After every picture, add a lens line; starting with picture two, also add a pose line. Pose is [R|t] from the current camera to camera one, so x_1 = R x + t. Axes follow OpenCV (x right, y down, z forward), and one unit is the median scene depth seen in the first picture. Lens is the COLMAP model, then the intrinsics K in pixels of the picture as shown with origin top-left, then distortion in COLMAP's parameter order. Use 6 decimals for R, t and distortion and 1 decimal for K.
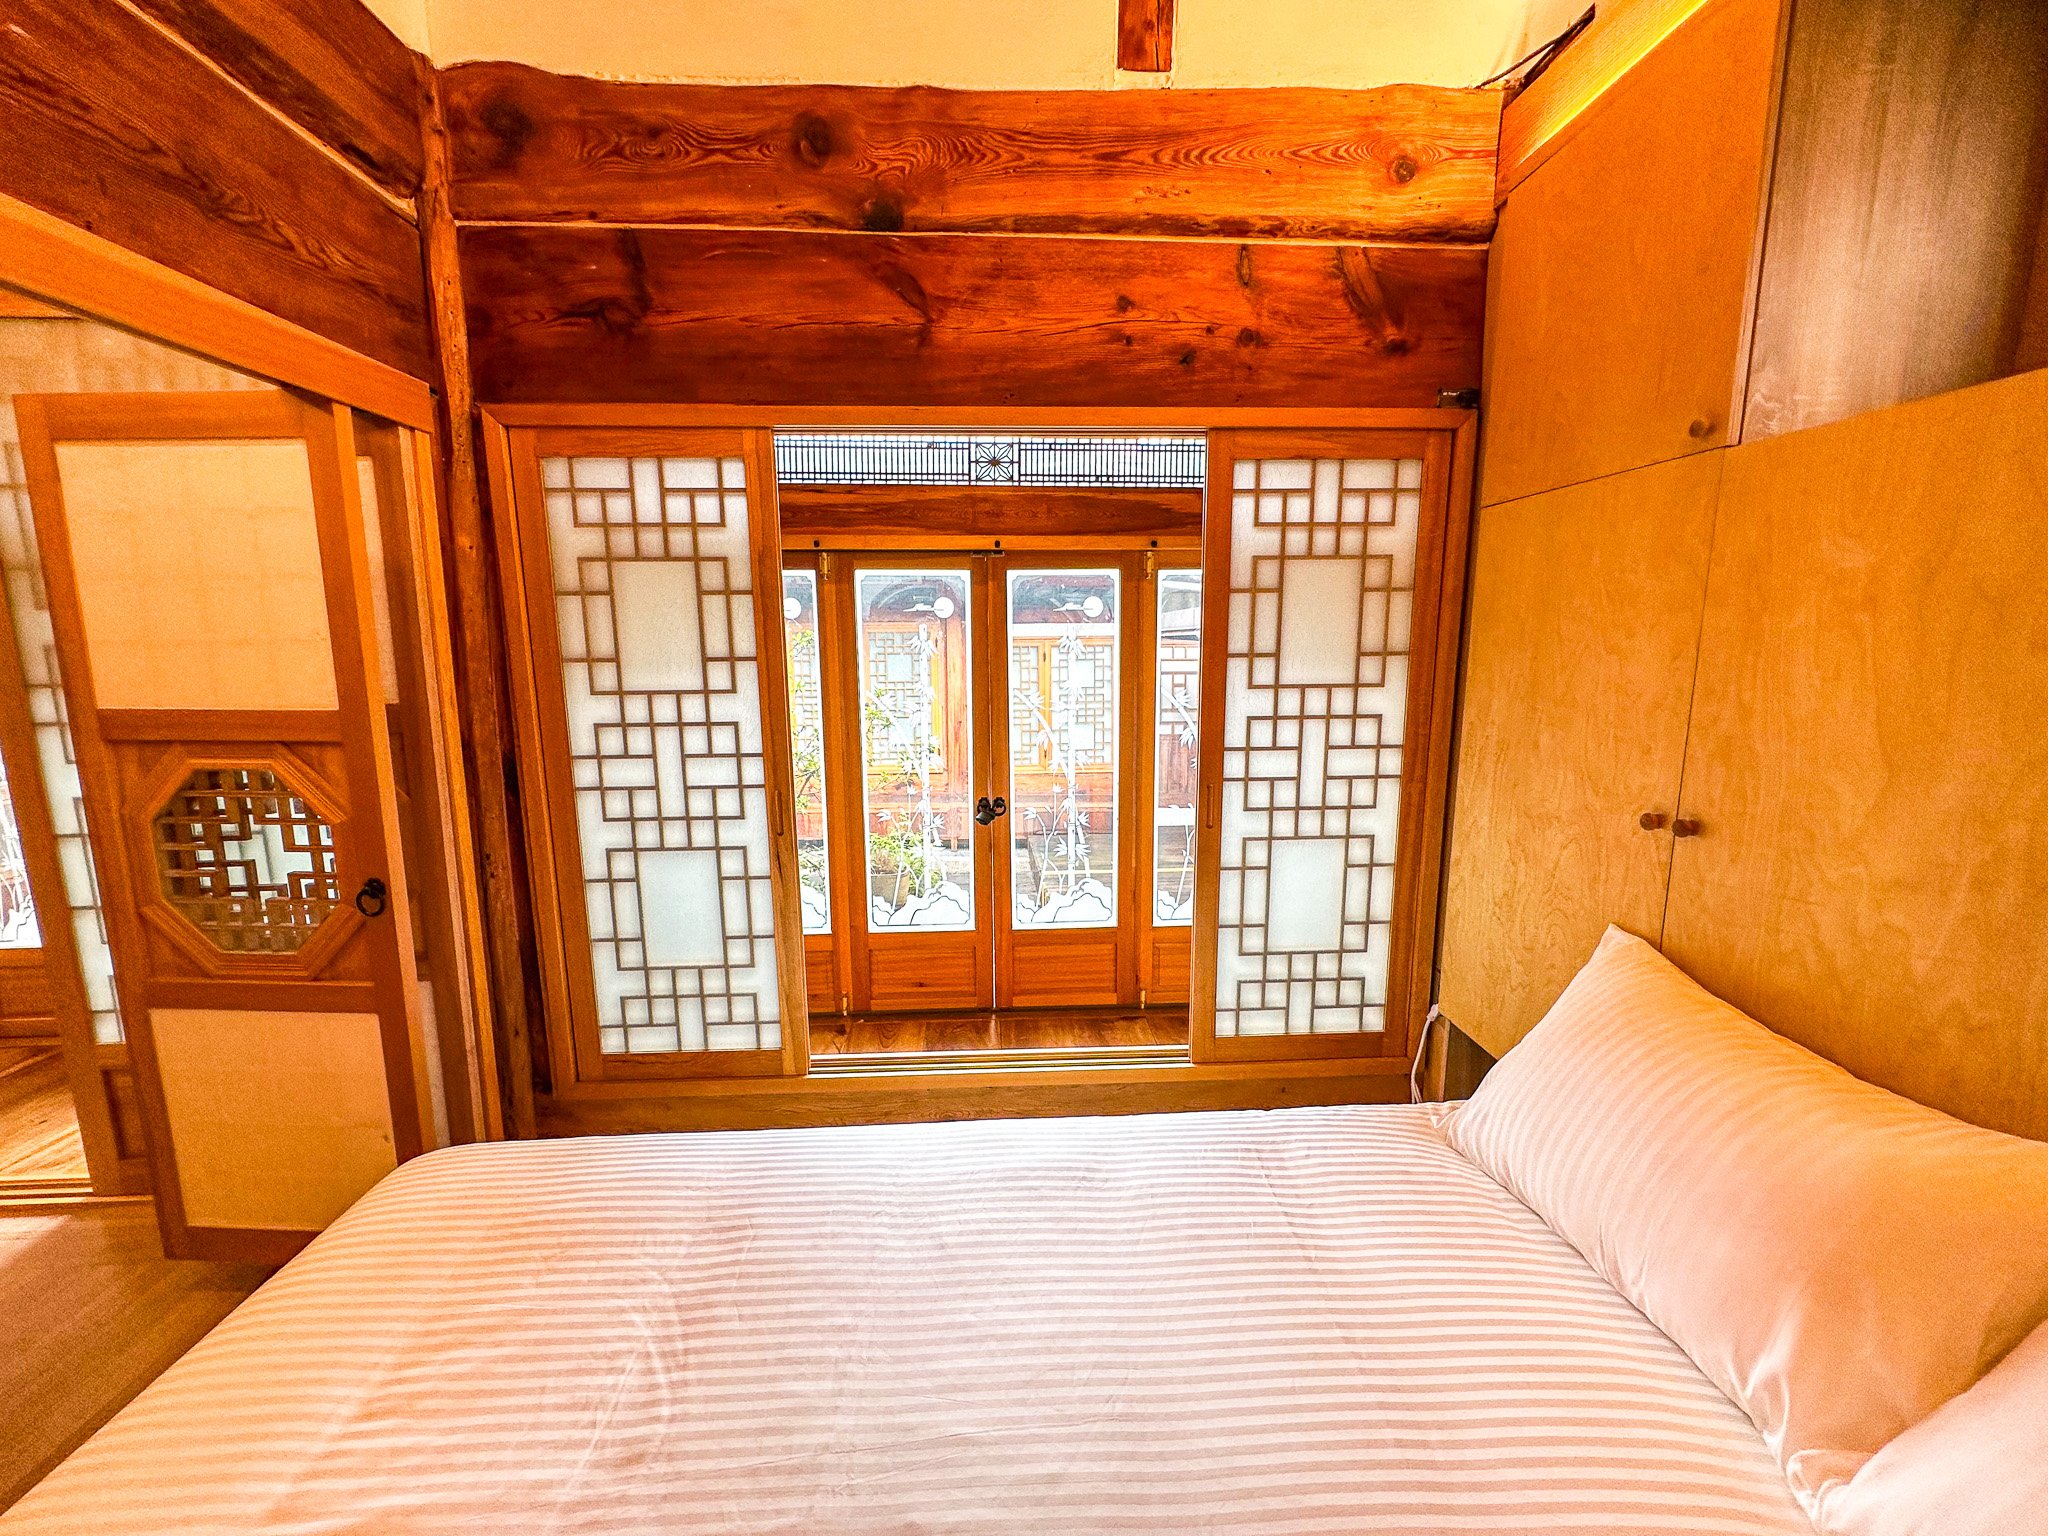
lens RADIAL K [[839.6, 0, 1022.7], [0, 839.6, 760.5], [0, 0, 1]] dist [-0.000778, -0.000020]
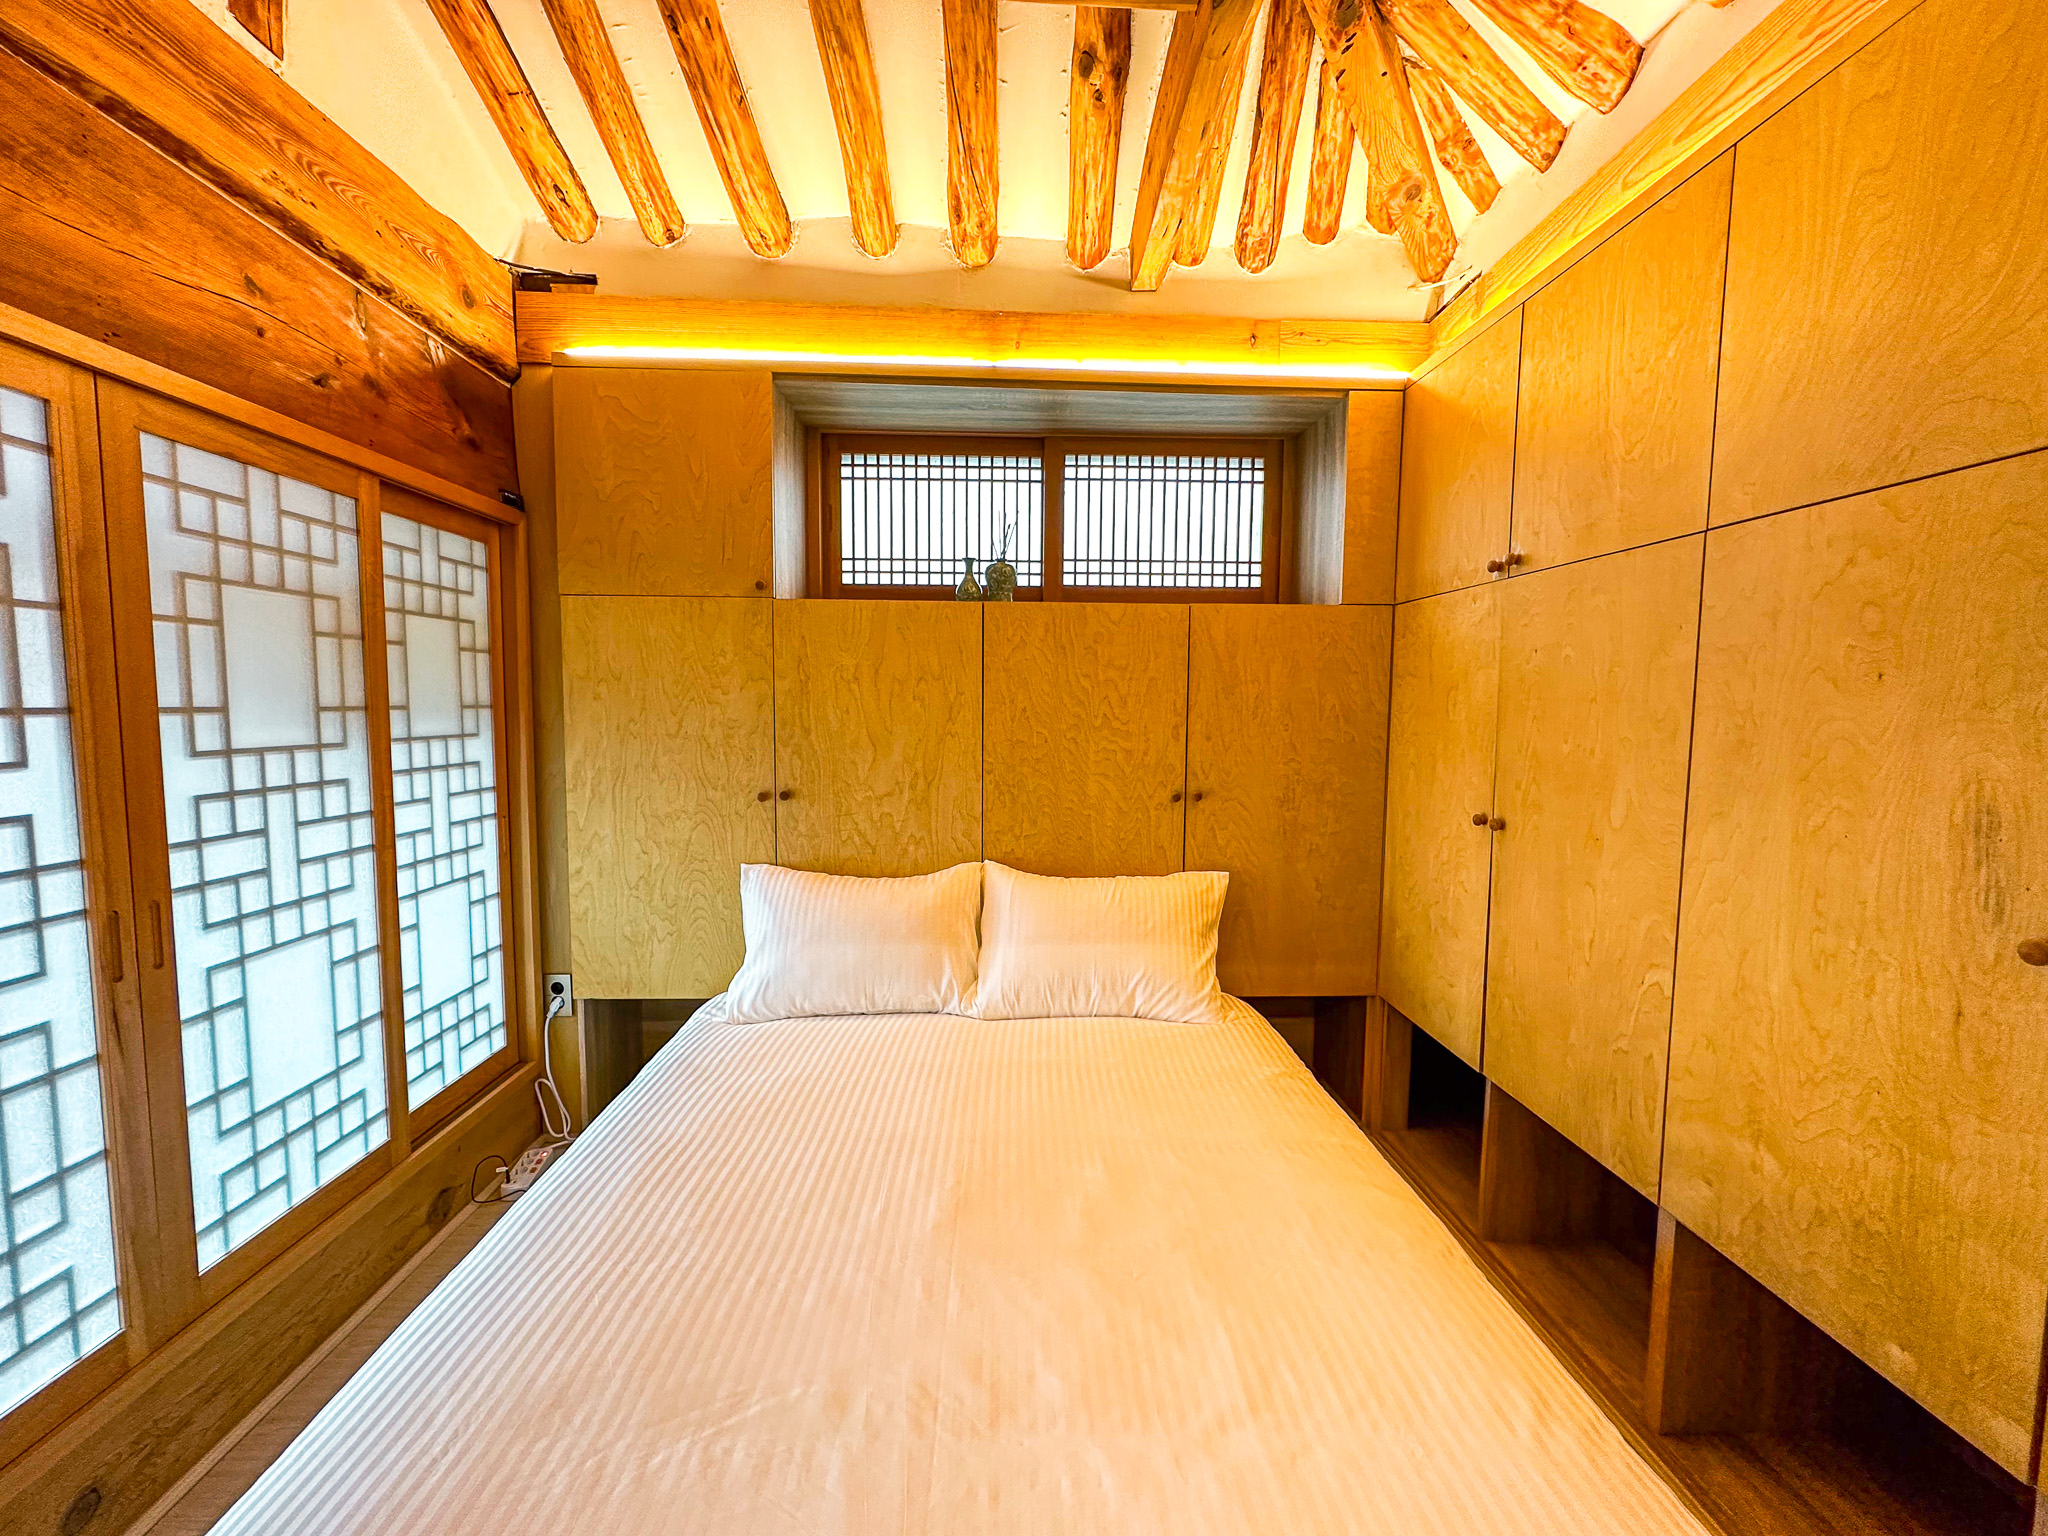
lens RADIAL K [[814.3, 0, 1024.0], [0, 814.3, 768.0], [0, 0, 1]] dist [0.000718, 0.000199]
pose [[0.022473, -0.067477, 0.997468, -0.710874], [0.142655, 0.987727, 0.063604, -0.013316], [-0.989517, 0.140864, 0.031823, 0.284441]]
